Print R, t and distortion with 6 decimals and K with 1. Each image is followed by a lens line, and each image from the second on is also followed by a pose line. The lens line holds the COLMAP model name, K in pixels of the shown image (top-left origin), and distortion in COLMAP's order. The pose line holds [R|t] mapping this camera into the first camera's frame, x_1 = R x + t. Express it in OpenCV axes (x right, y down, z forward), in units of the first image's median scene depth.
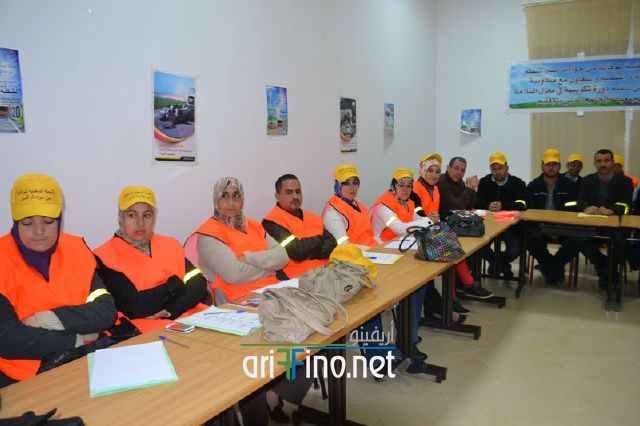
lens RADIAL K [[517.1, 0, 318.9], [0, 517.1, 213.5], [0, 0, 1]] dist [-0.071588, 0.008635]
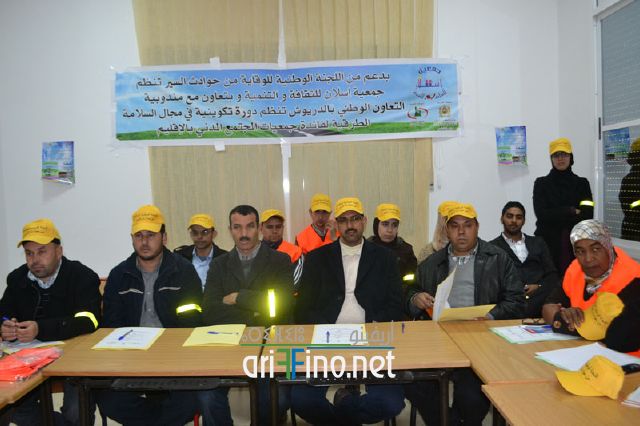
lens RADIAL K [[517.1, 0, 308.5], [0, 517.1, 215.6], [0, 0, 1]] dist [-0.071588, 0.008635]
pose [[0.855661, -0.036080, 0.516278, 0.238254], [0.084662, 0.993887, -0.070858, -0.046669], [-0.510565, 0.104340, 0.853485, 0.337169]]
